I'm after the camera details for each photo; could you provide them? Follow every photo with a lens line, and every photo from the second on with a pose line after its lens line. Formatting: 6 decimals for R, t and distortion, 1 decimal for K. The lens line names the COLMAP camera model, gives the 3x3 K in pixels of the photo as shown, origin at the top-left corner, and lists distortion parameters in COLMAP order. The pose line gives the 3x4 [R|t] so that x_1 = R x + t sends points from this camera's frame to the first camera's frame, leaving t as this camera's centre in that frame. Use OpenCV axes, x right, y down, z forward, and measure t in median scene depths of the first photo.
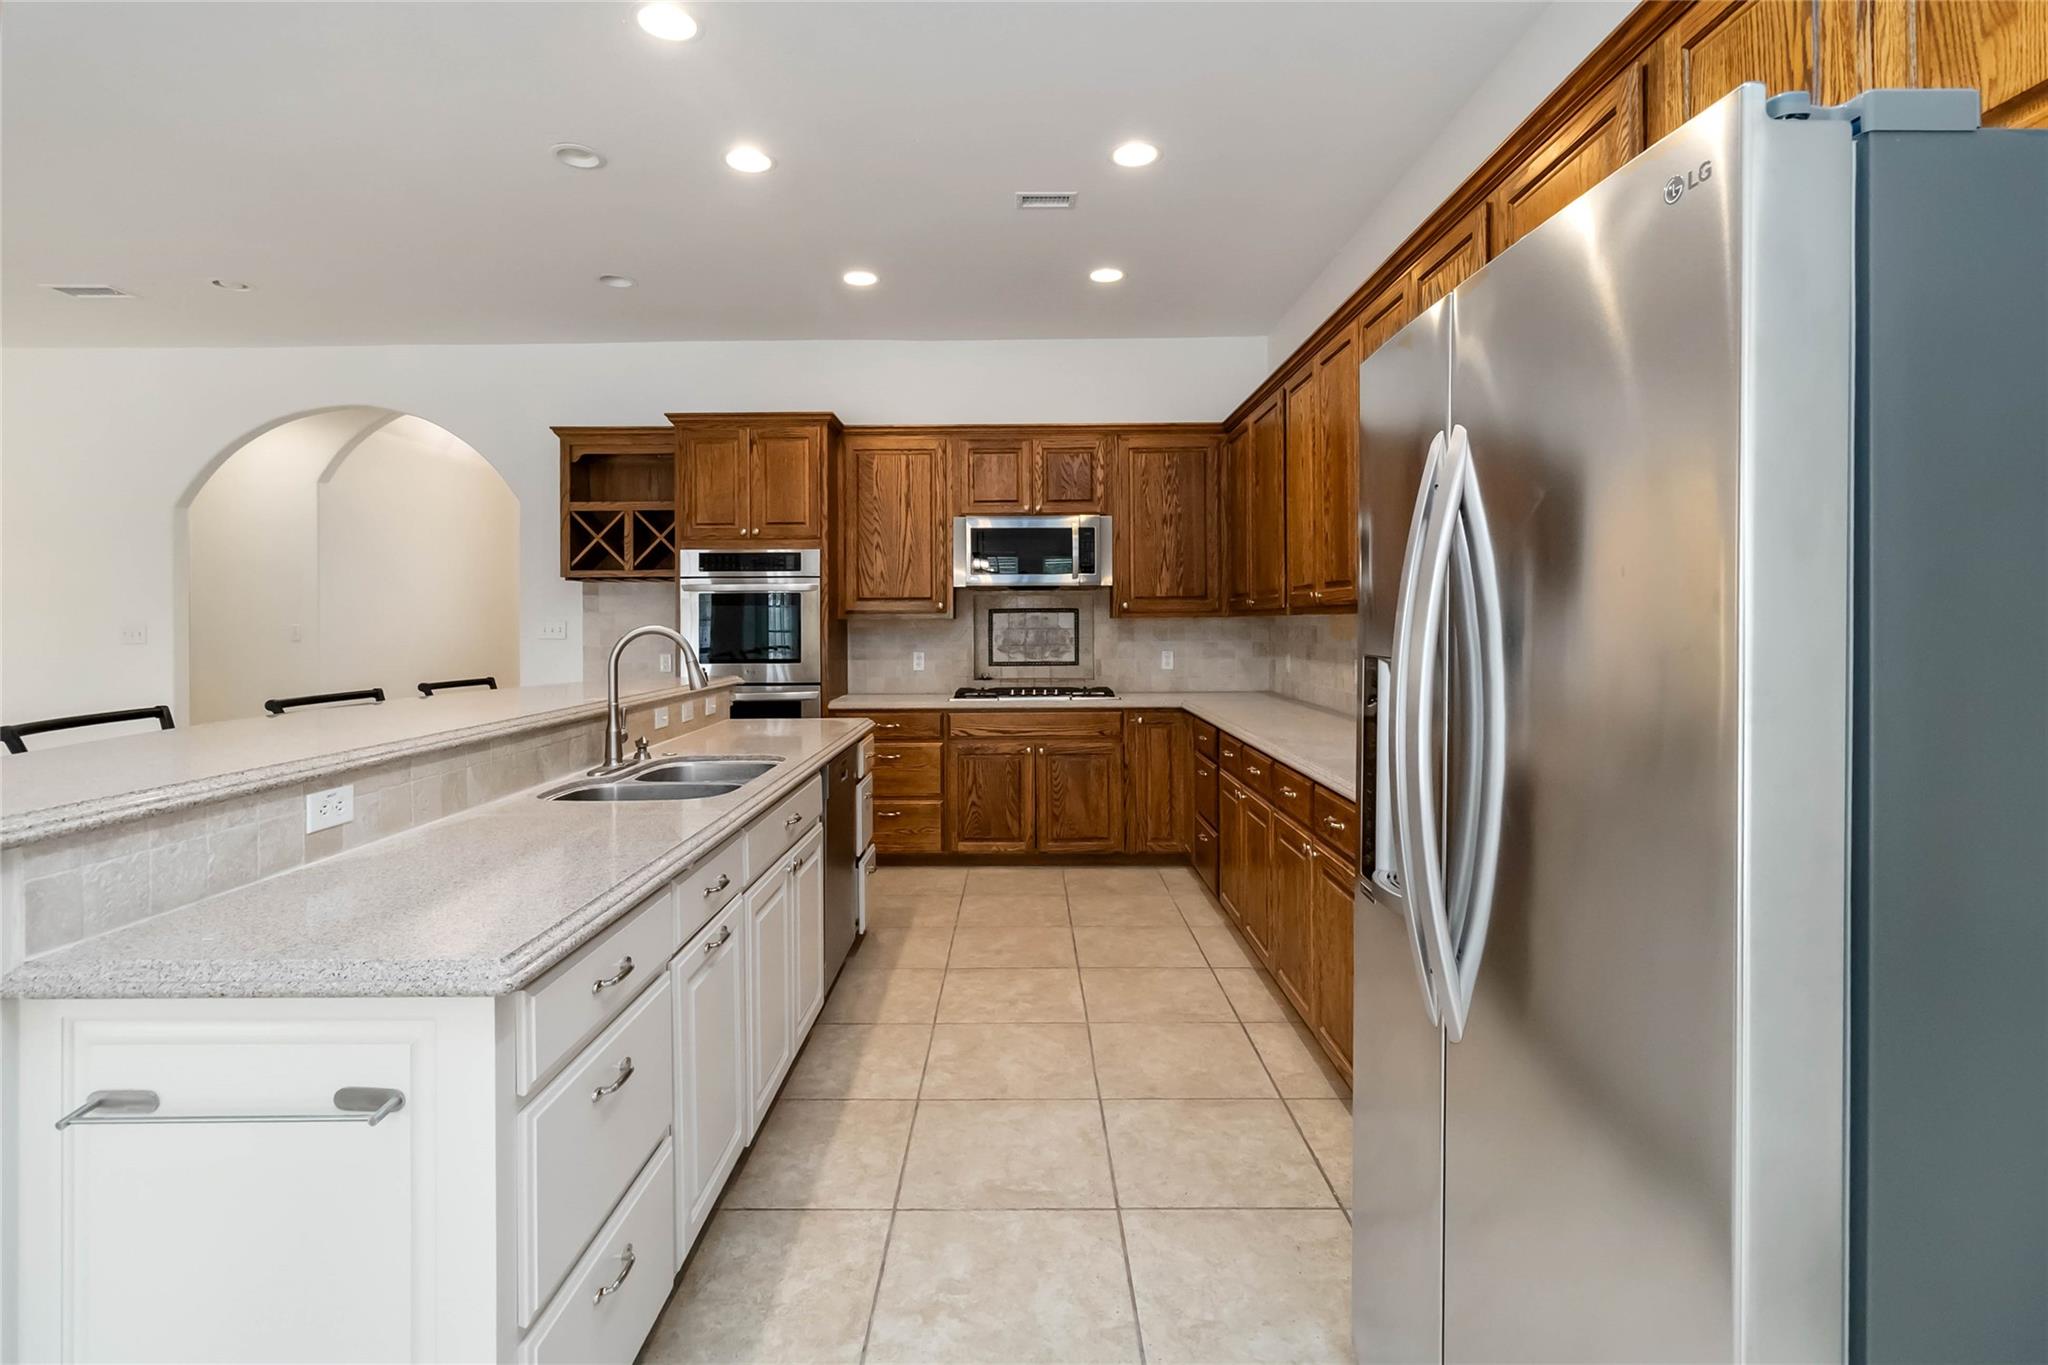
lens RADIAL K [[975.7, 0, 1014.6], [0, 975.7, 642.3], [0, 0, 1]] dist [0.002068, -0.000085]
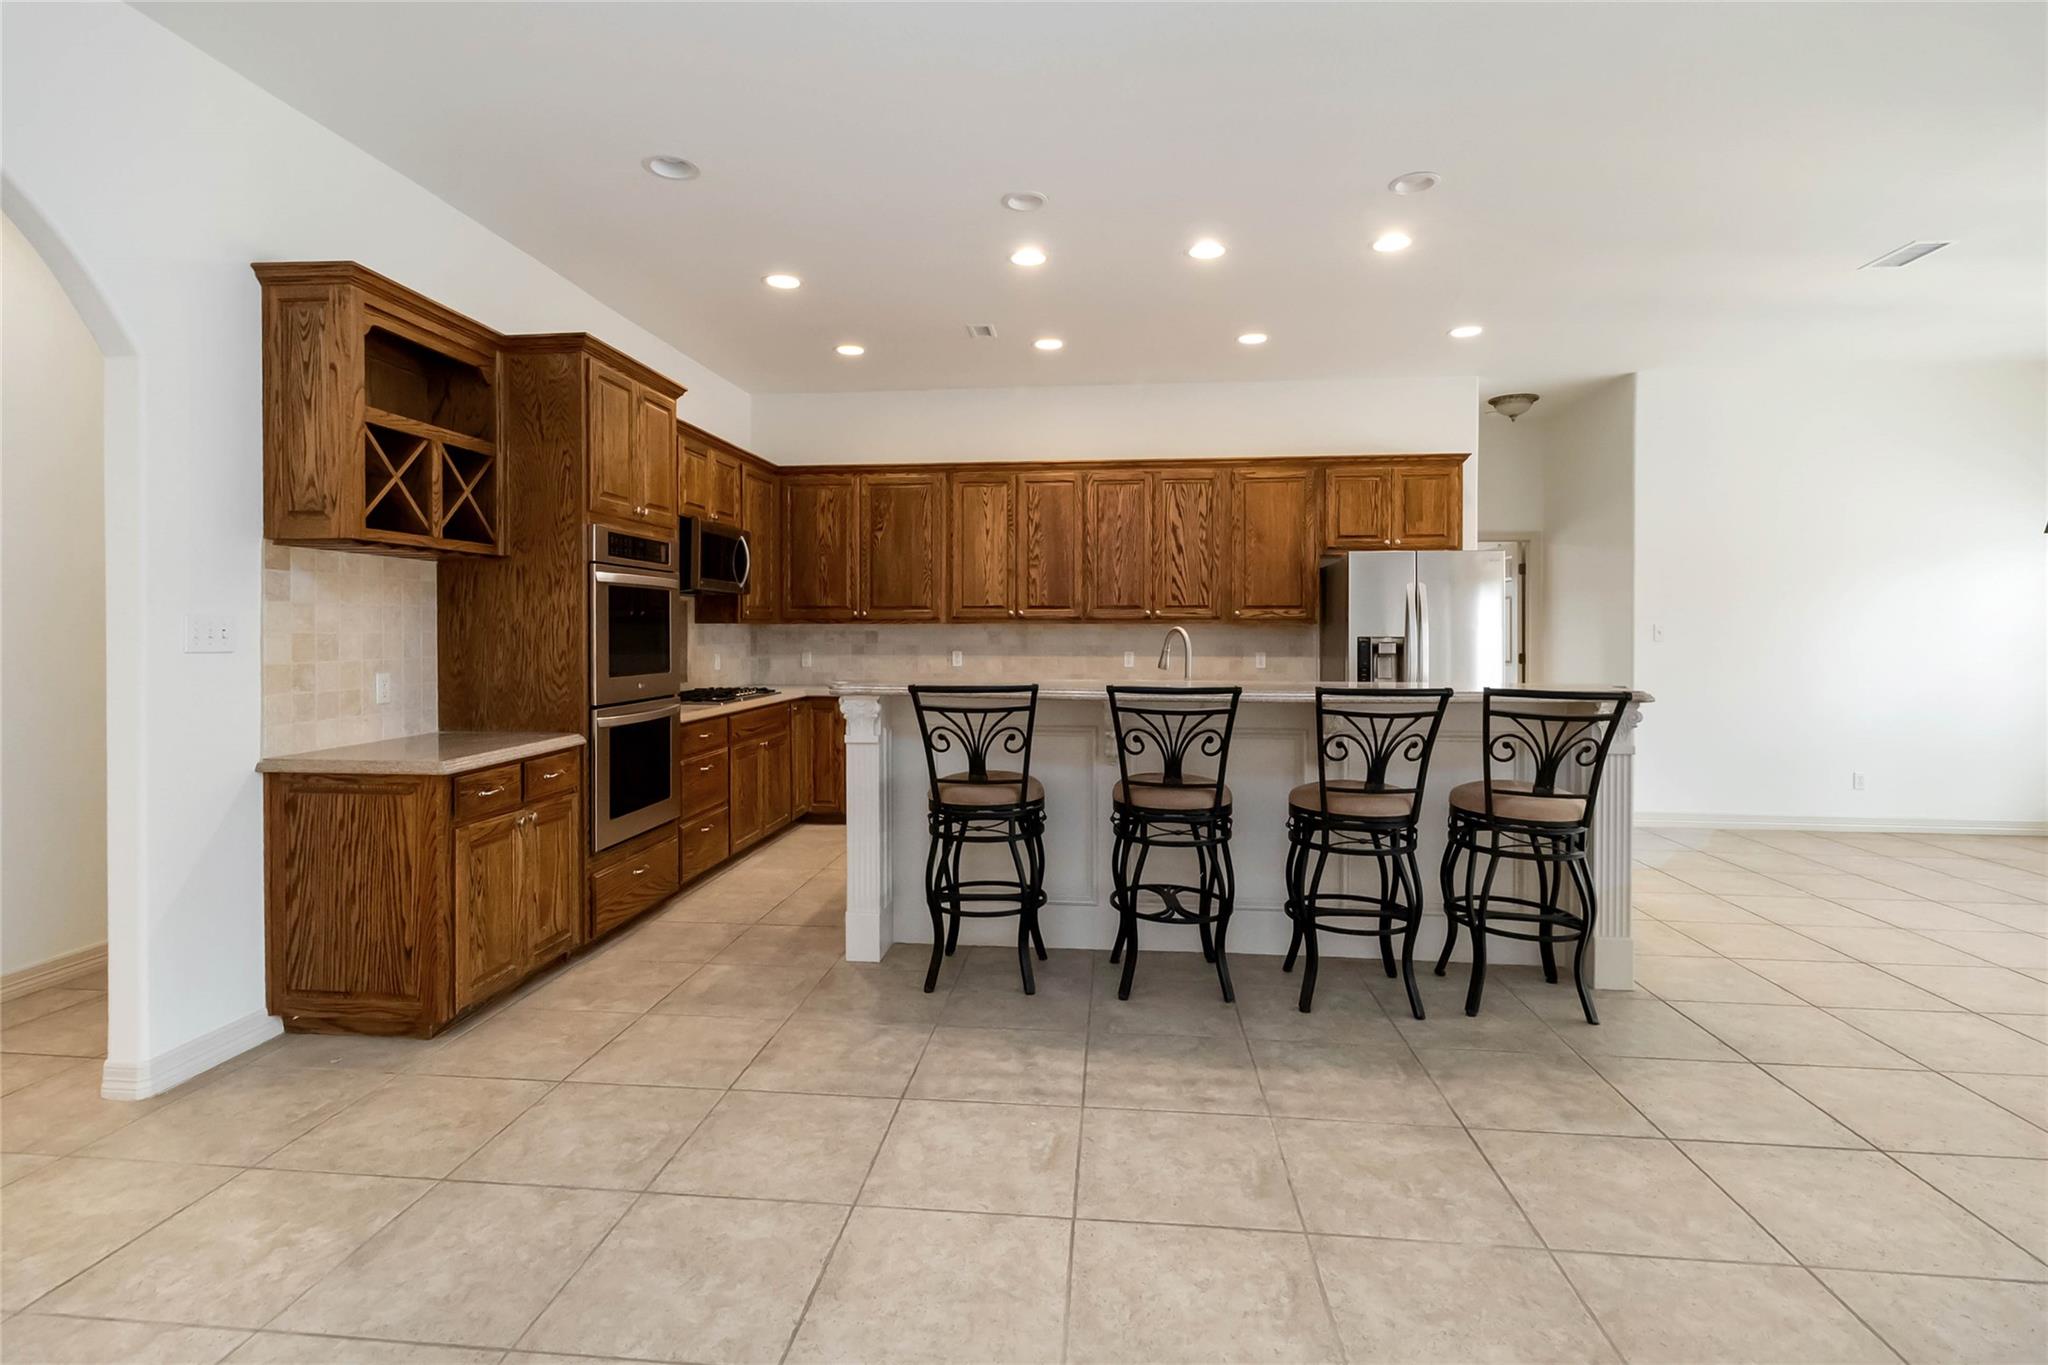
lens RADIAL K [[975.7, 0, 1014.6], [0, 975.7, 642.3], [0, 0, 1]] dist [0.002068, -0.000085]
pose [[0.103546, -0.010913, 0.994565, -0.972512], [0.016701, 0.999818, 0.009231, -0.006938], [-0.994484, 0.015654, 0.103710, 0.572586]]
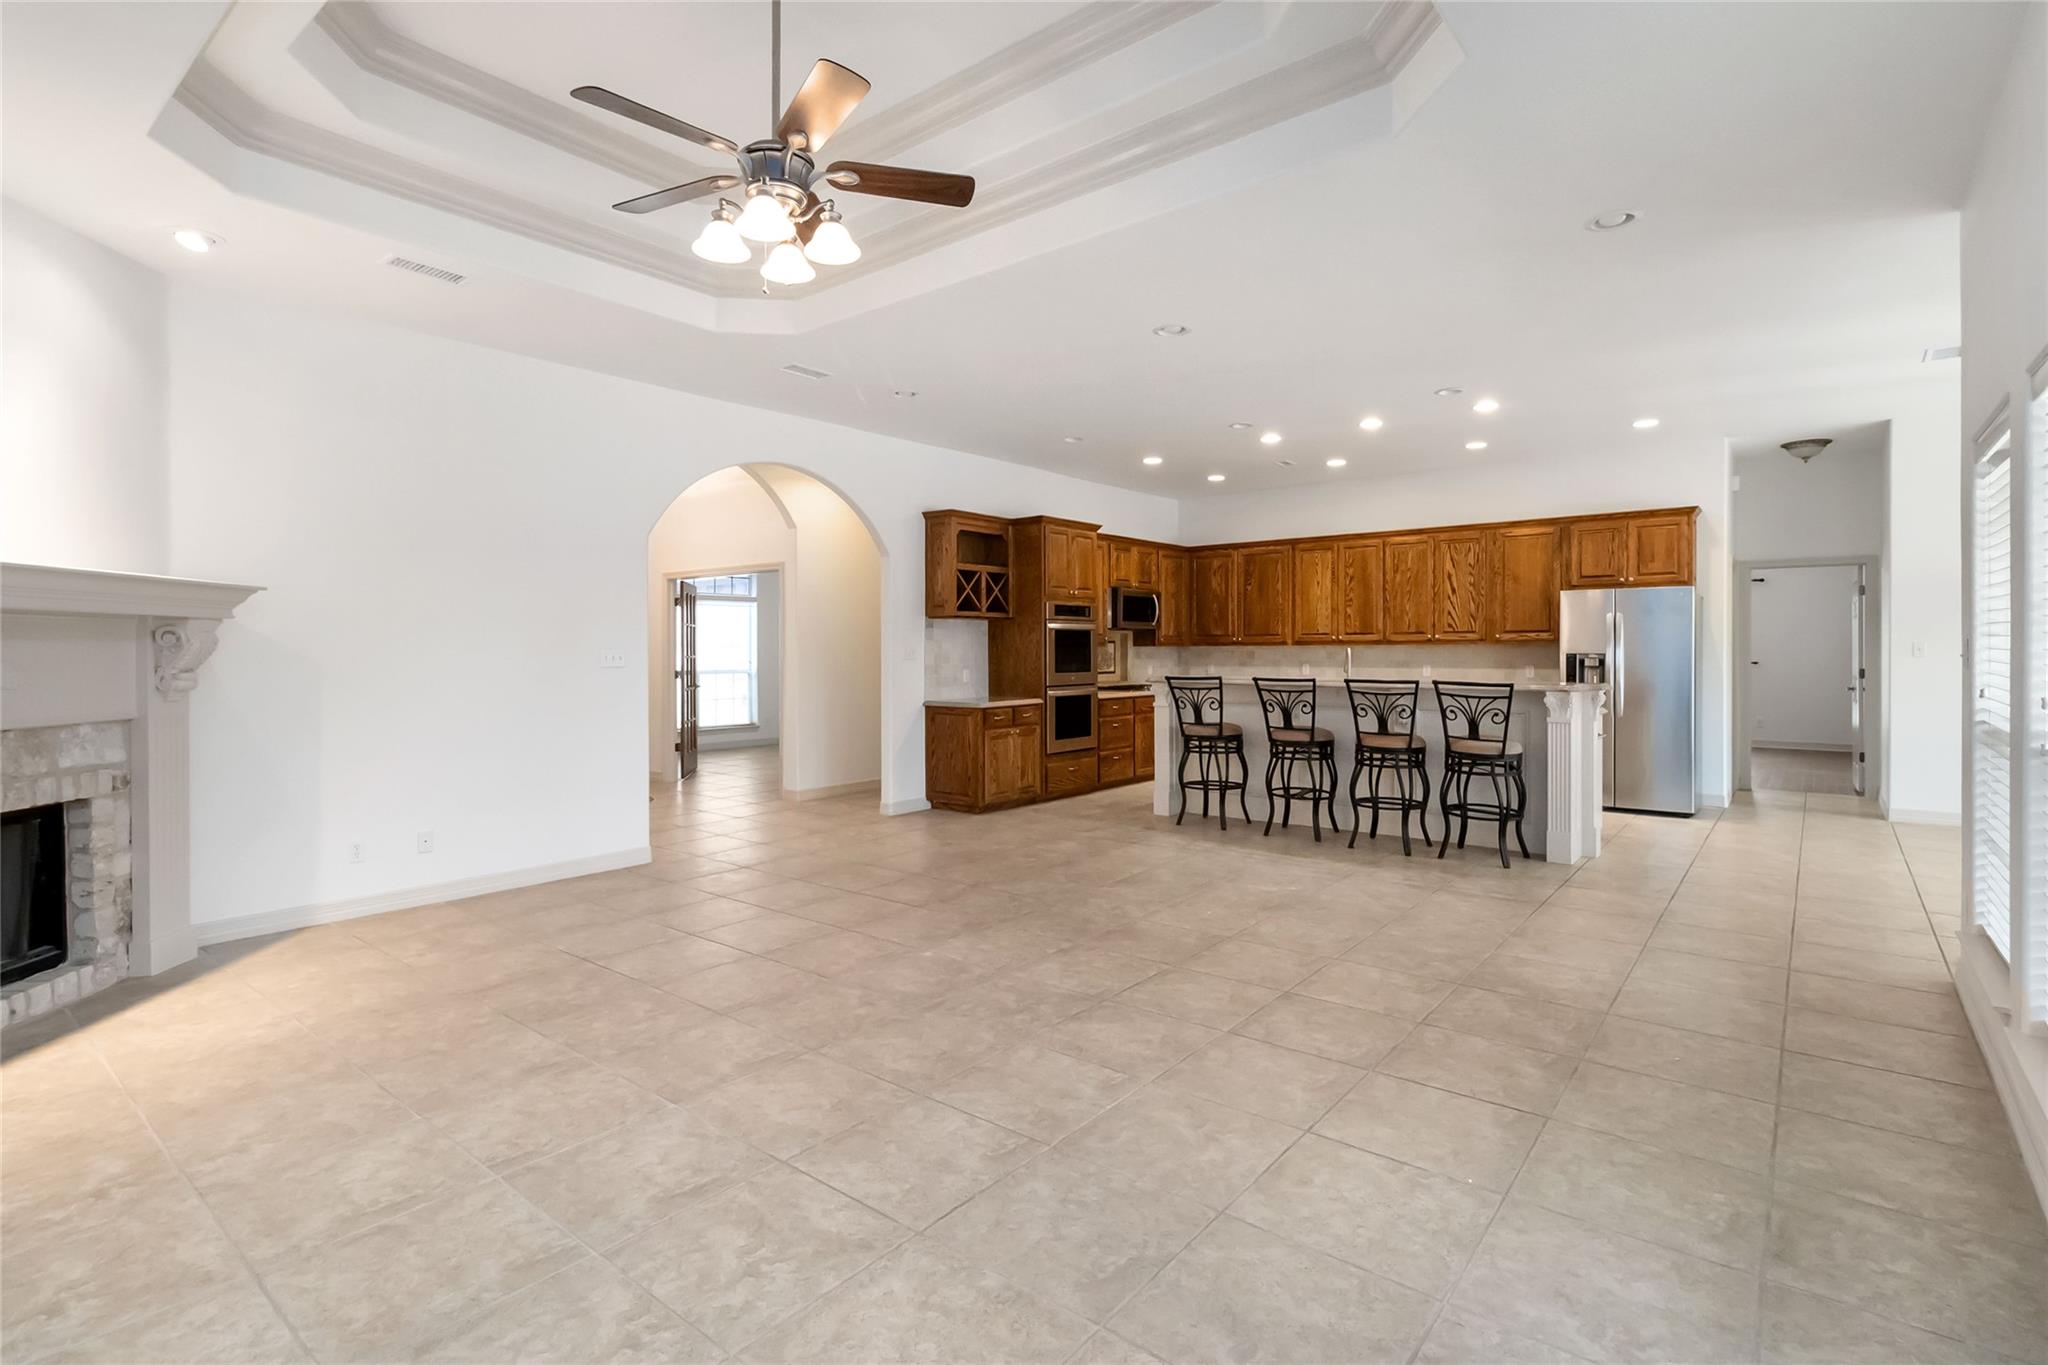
lens RADIAL K [[975.7, 0, 1014.6], [0, 975.7, 642.3], [0, 0, 1]] dist [0.002068, -0.000085]
pose [[0.633981, 0.005996, 0.773325, -1.499386], [0.016390, 0.999641, -0.021188, 0.003416], [-0.773175, 0.026107, 0.633655, 0.035517]]
